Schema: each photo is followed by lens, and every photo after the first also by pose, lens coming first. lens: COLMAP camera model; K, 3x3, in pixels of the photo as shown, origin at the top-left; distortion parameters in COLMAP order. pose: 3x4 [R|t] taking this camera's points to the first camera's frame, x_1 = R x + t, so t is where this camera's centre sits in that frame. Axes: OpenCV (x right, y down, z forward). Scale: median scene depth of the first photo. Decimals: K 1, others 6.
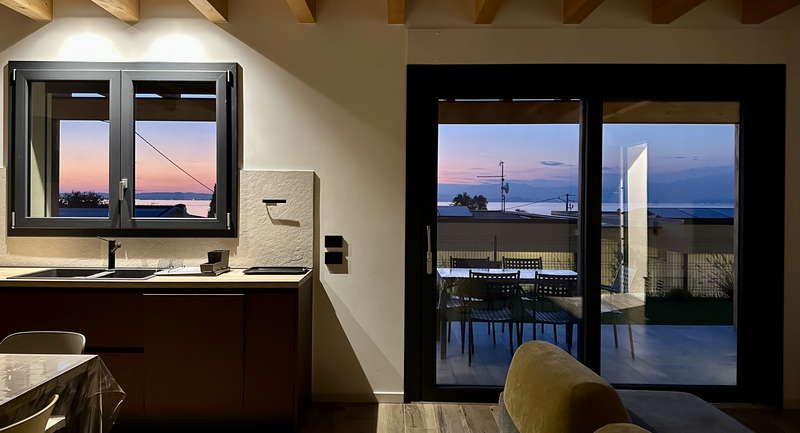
lens RADIAL K [[556.8, 0, 400.0], [0, 556.8, 208.7], [0, 0, 1]] dist [0.022601, -0.003744]
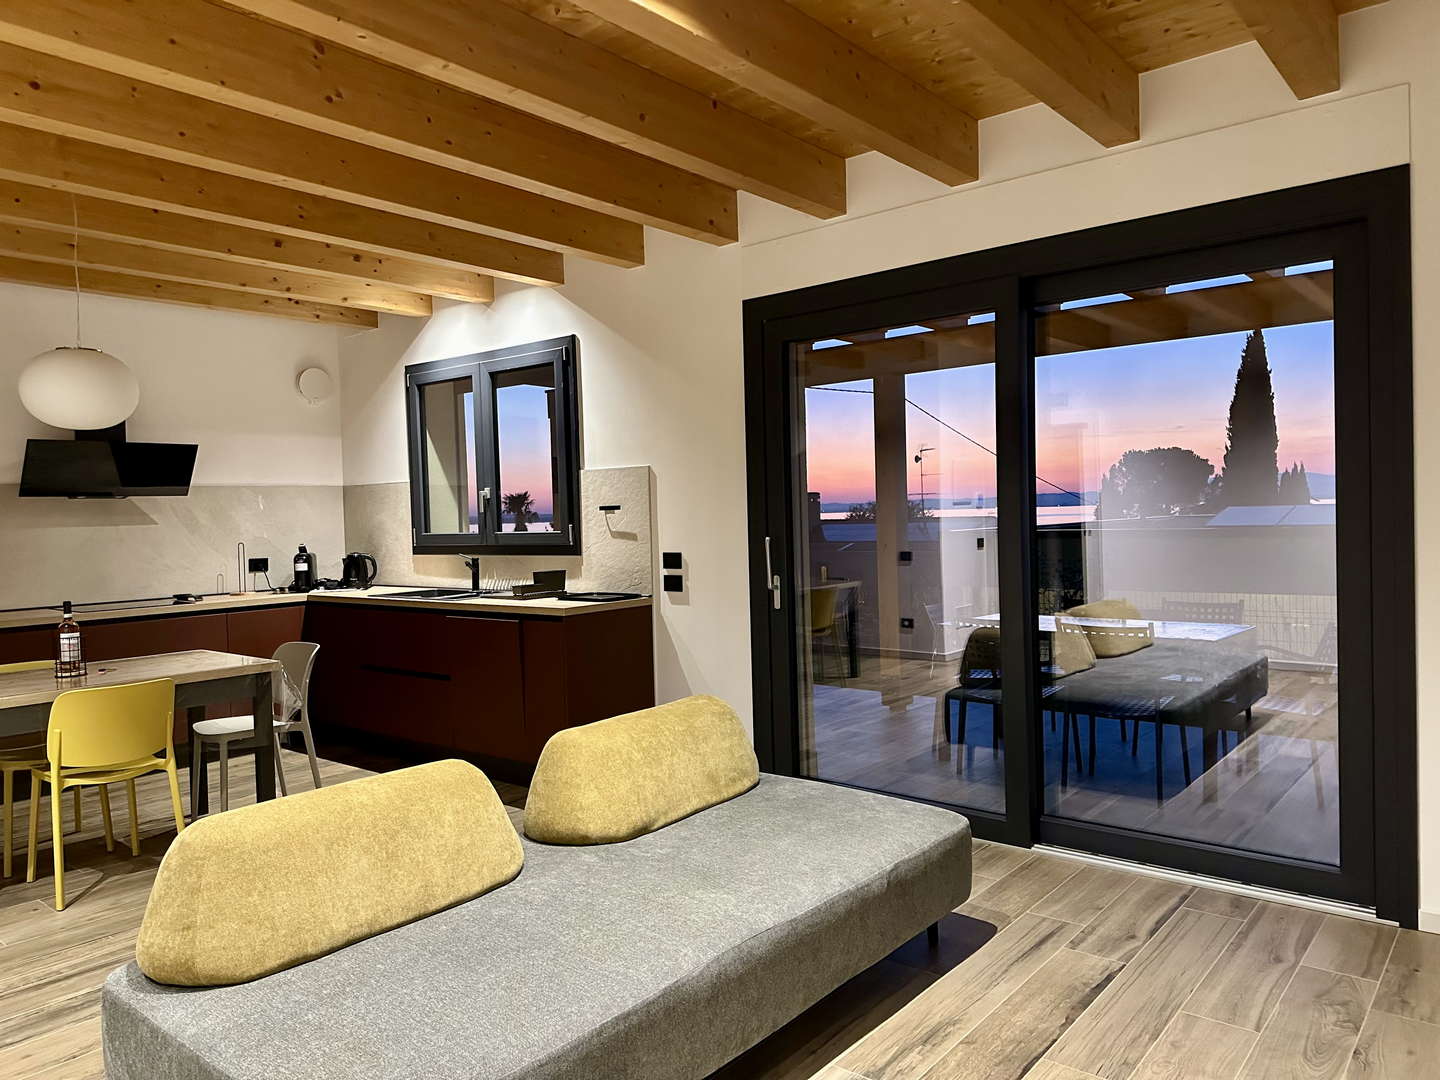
lens RADIAL K [[1021.6, 0, 720.4], [0, 1021.6, 545.8], [0, 0, 1]] dist [0.026450, -0.000772]
pose [[0.766954, -0.007573, -0.641658, 0.790701], [0.026507, 0.999451, 0.019887, 0.014718], [0.641155, -0.032260, 0.766733, 0.015563]]
